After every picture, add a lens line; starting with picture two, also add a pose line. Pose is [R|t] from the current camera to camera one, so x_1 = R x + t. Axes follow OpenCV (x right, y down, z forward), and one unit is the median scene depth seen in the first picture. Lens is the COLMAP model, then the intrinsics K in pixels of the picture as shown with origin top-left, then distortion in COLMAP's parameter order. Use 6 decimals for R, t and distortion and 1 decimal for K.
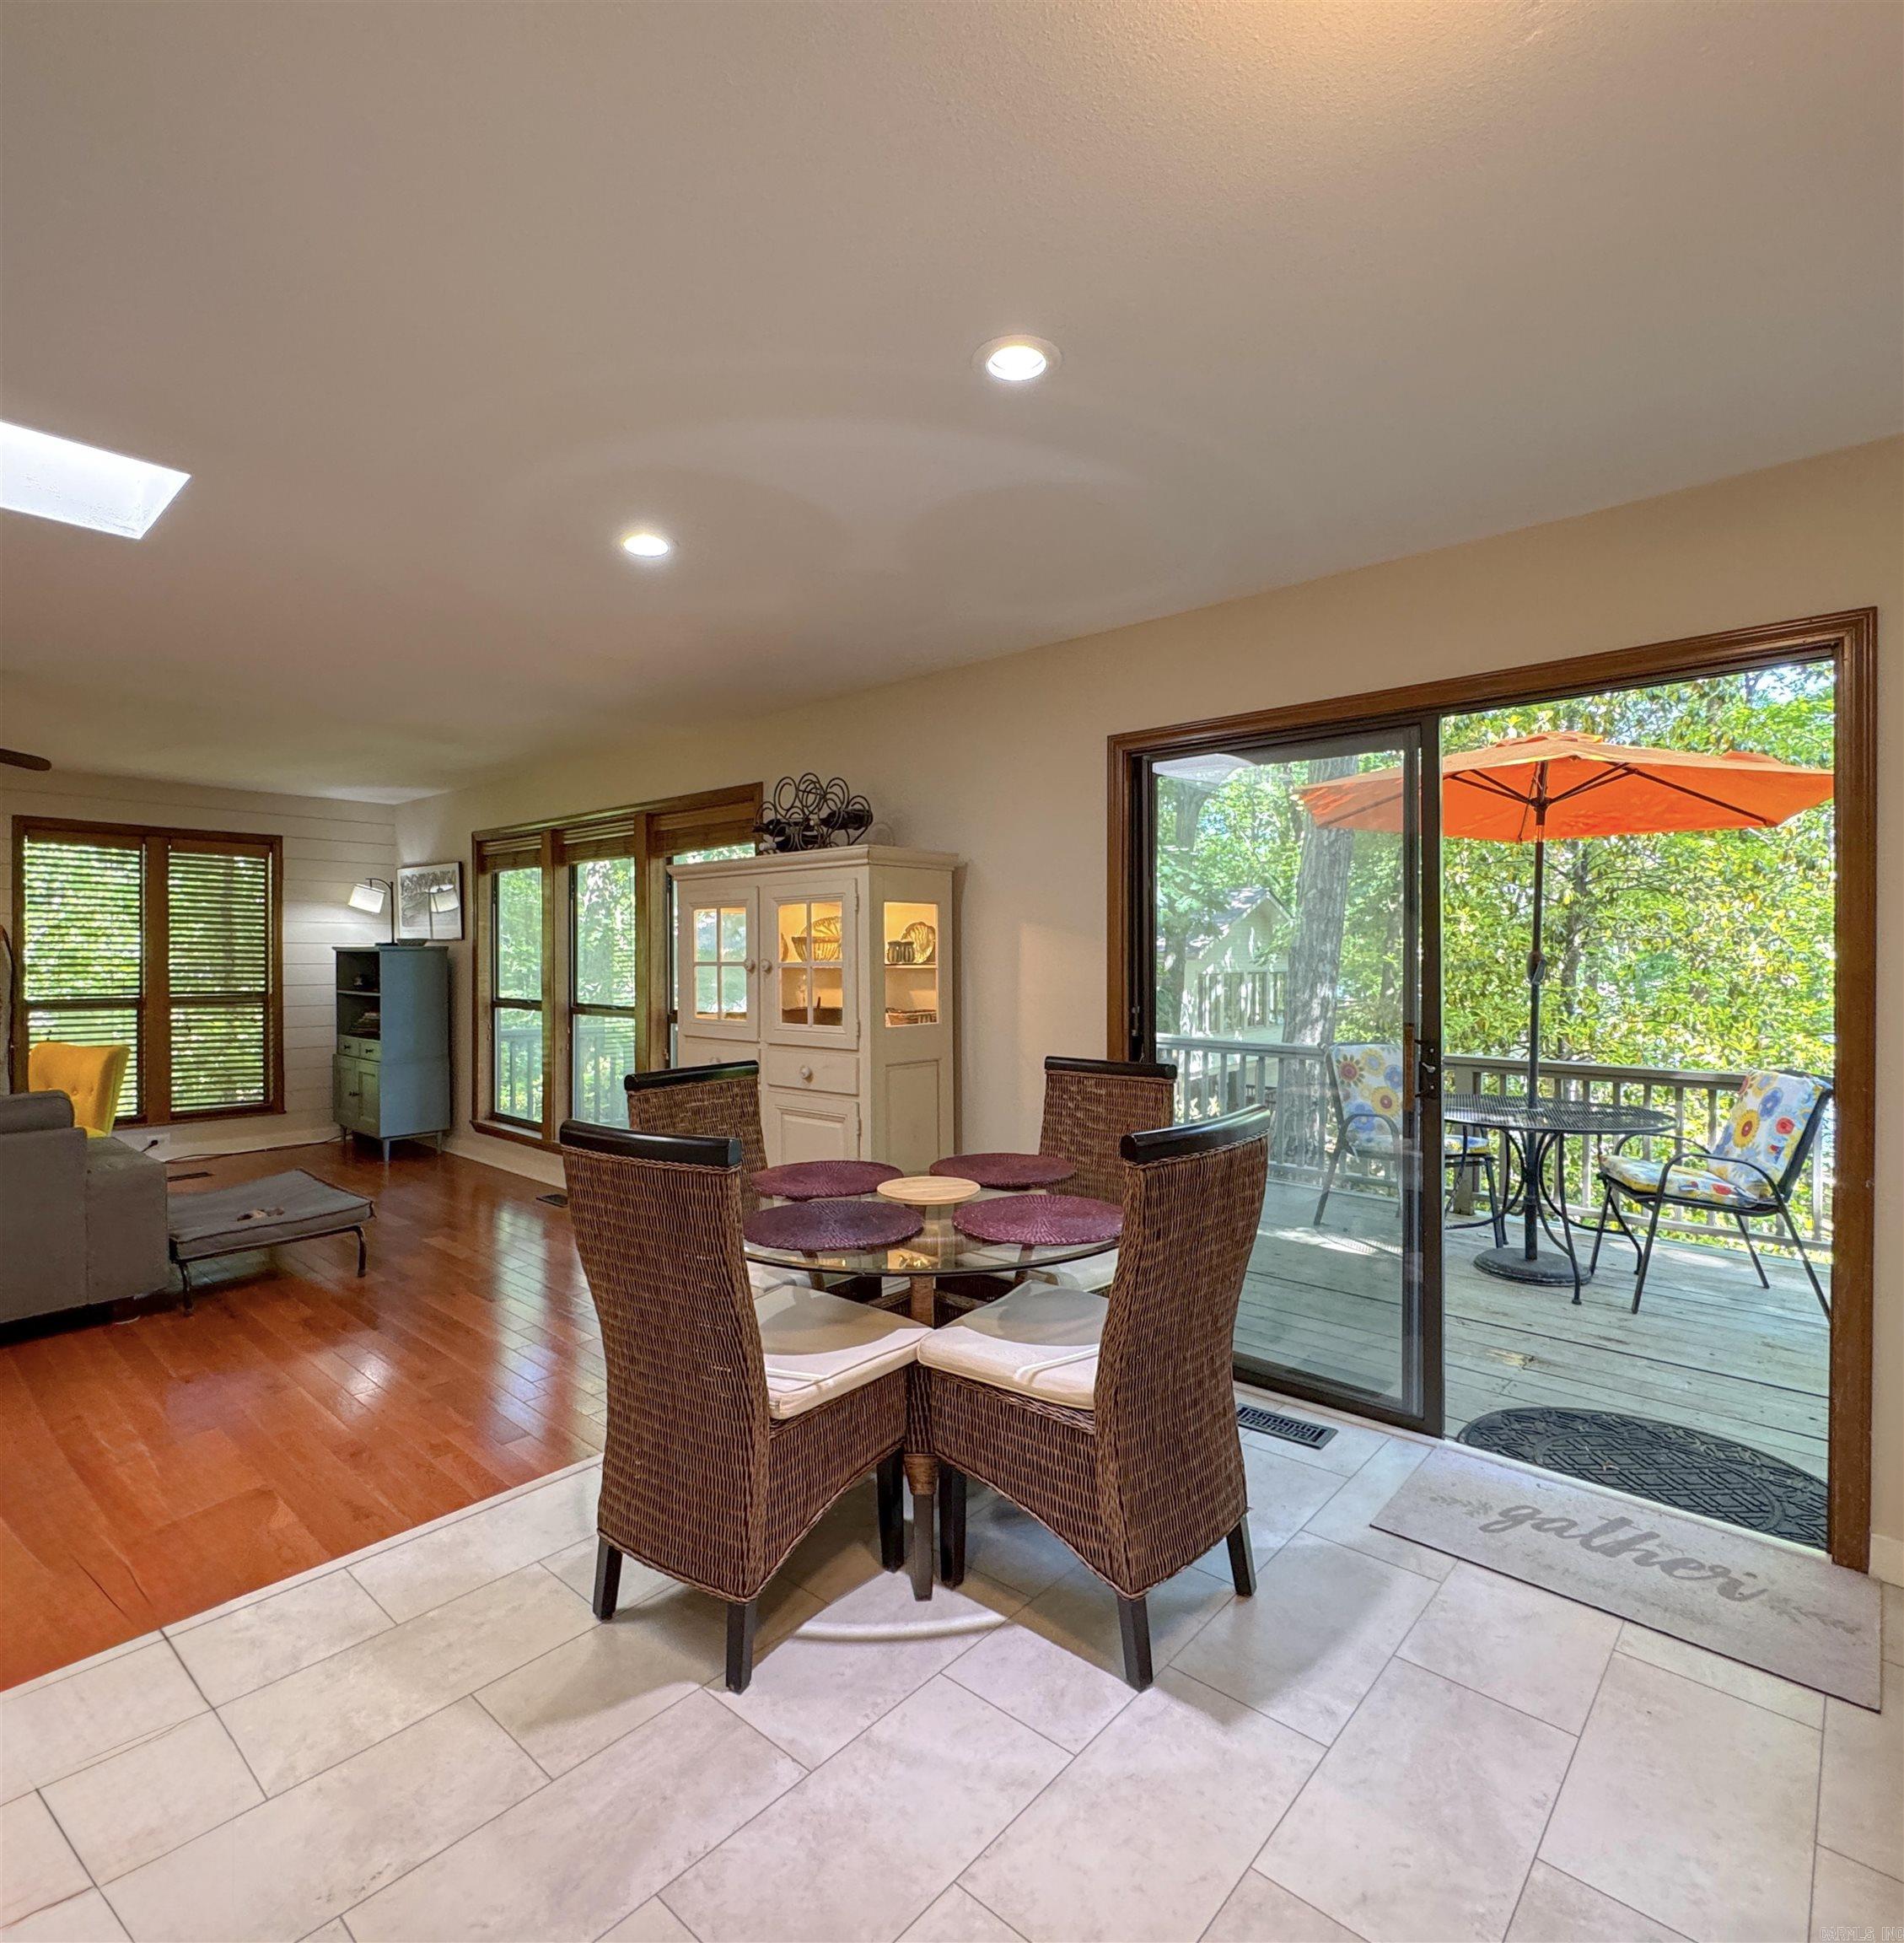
lens RADIAL K [[1045.4, 0, 934.5], [0, 1045.4, 961.9], [0, 0, 1]] dist [-0.007099, 0.002322]
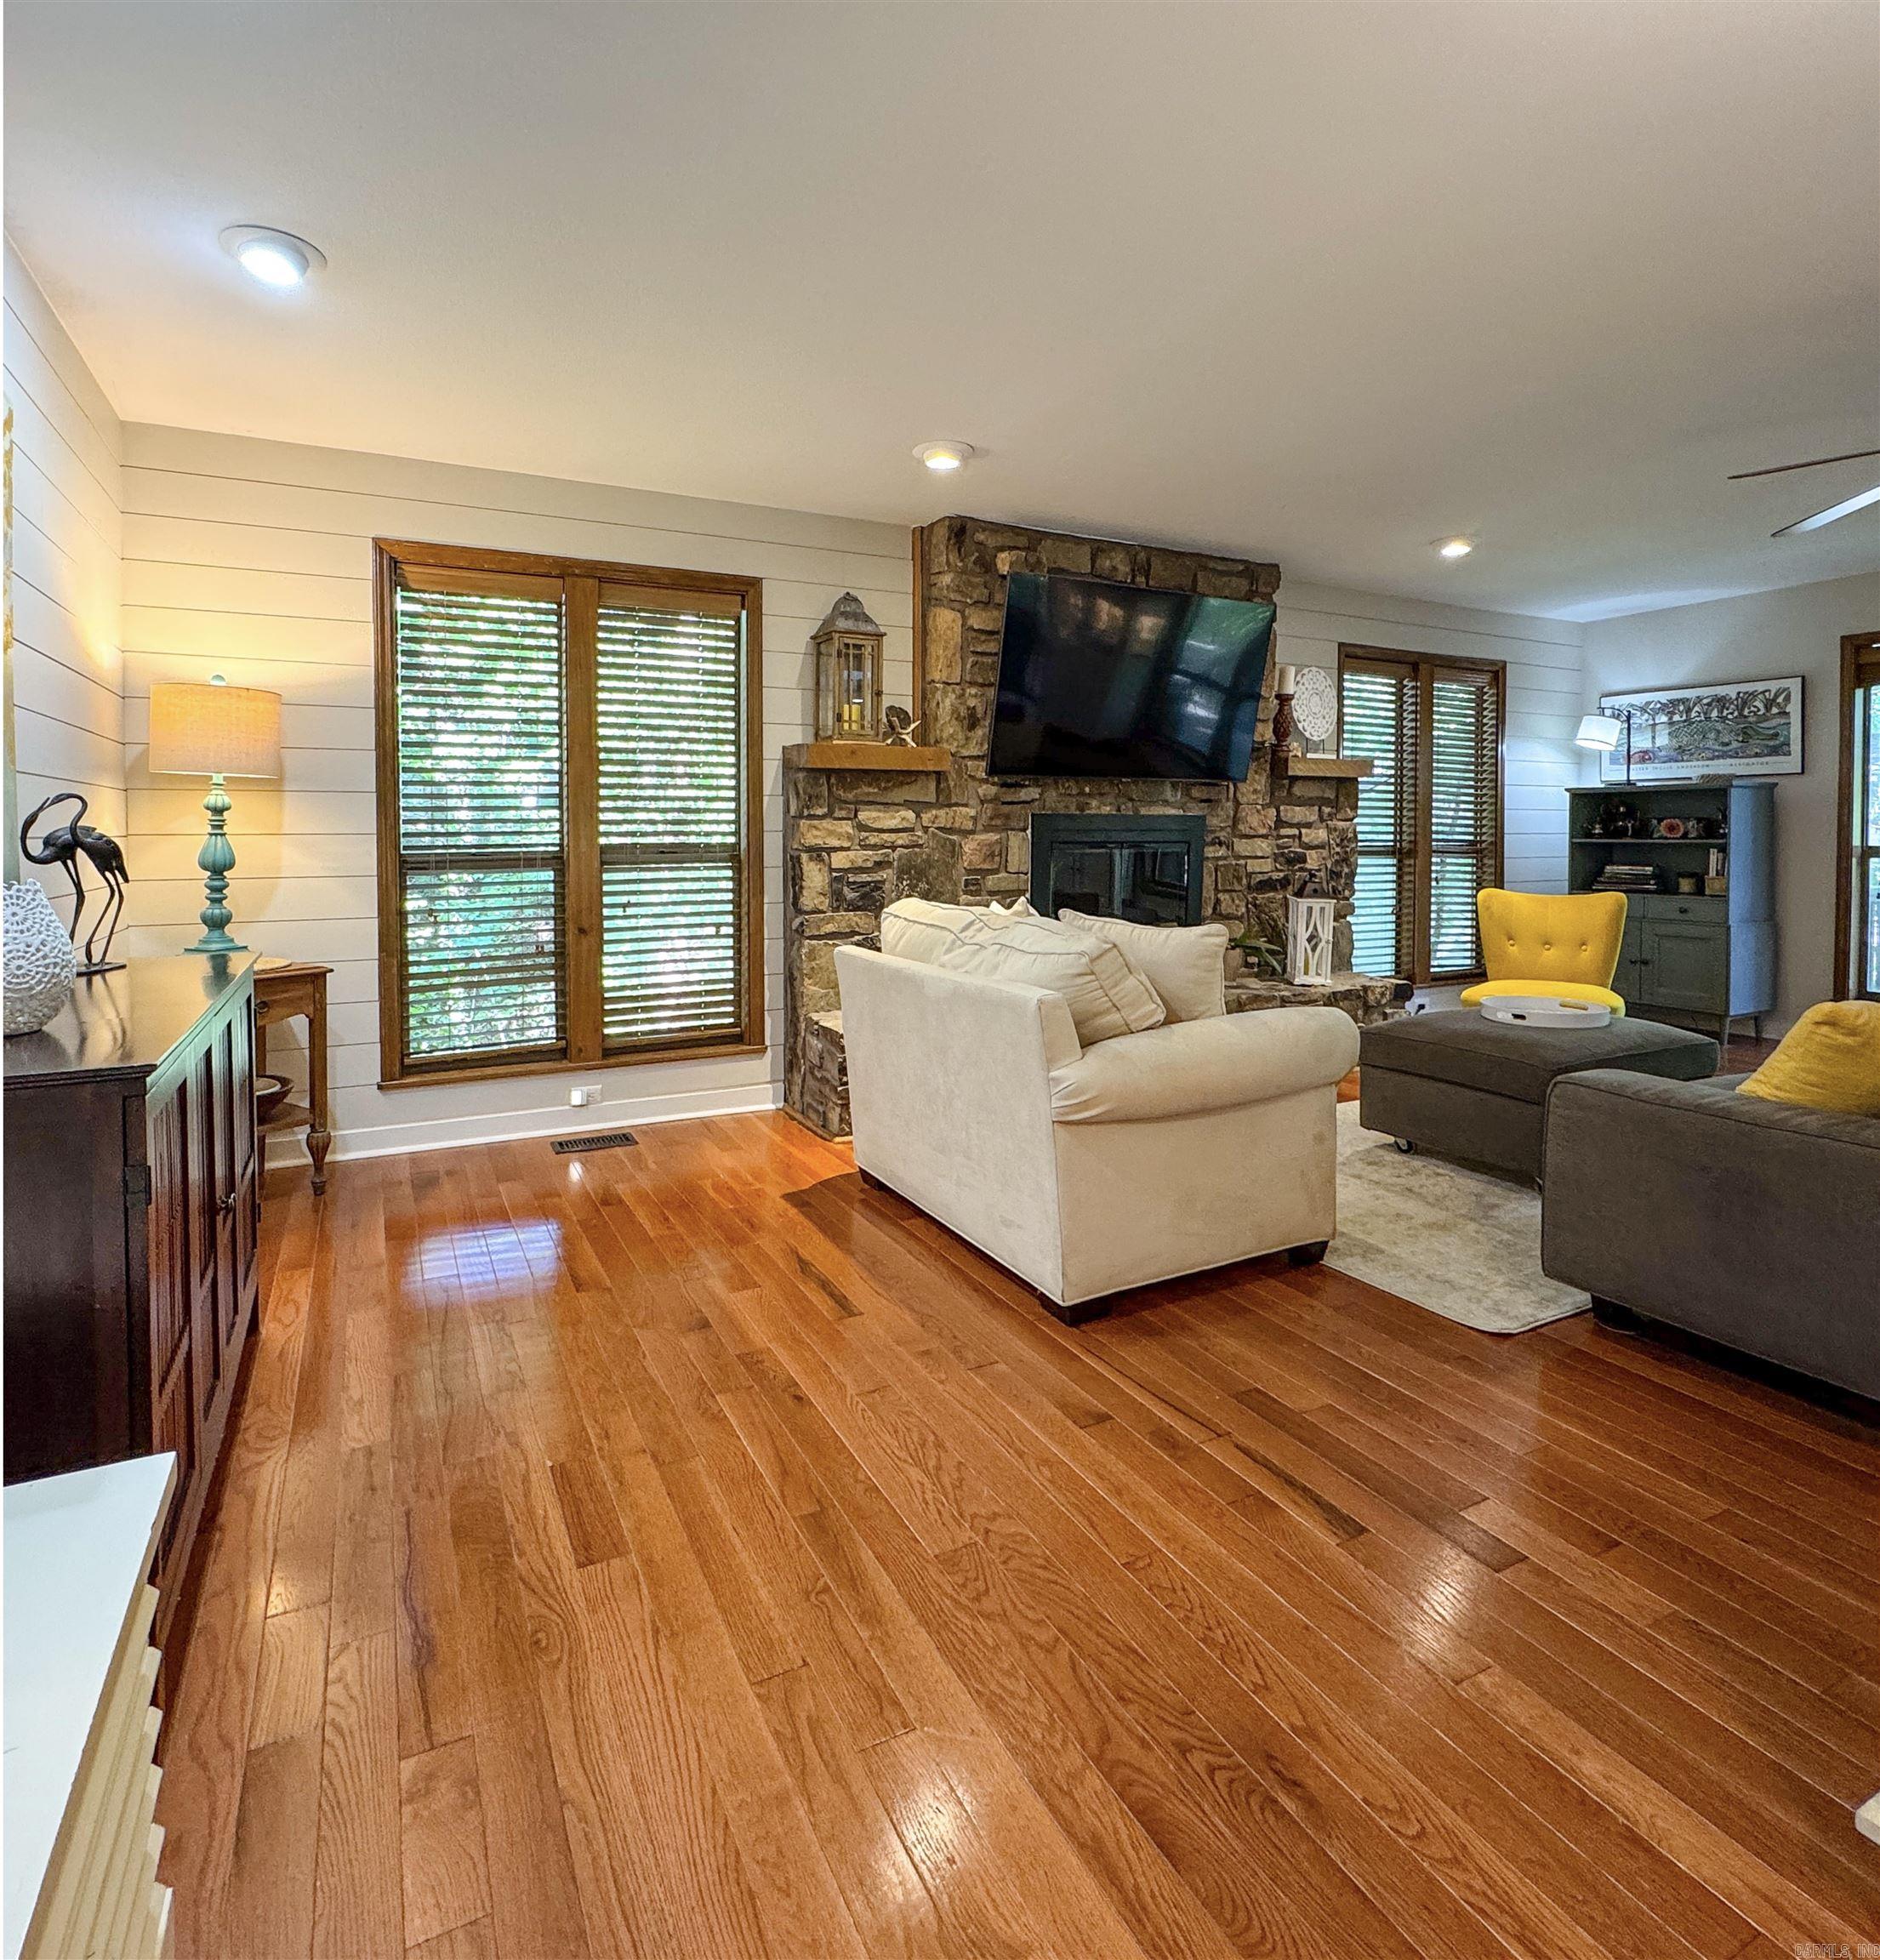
lens RADIAL K [[1061.4, 0, 869.1], [0, 1061.4, 858.8], [0, 0, 1]] dist [-0.004305, 0.001568]
pose [[0.925929, 0.003562, -0.377682, -0.820816], [0.001900, 0.999899, 0.014088, 0.031601], [0.377694, -0.013762, 0.925828, -0.014855]]
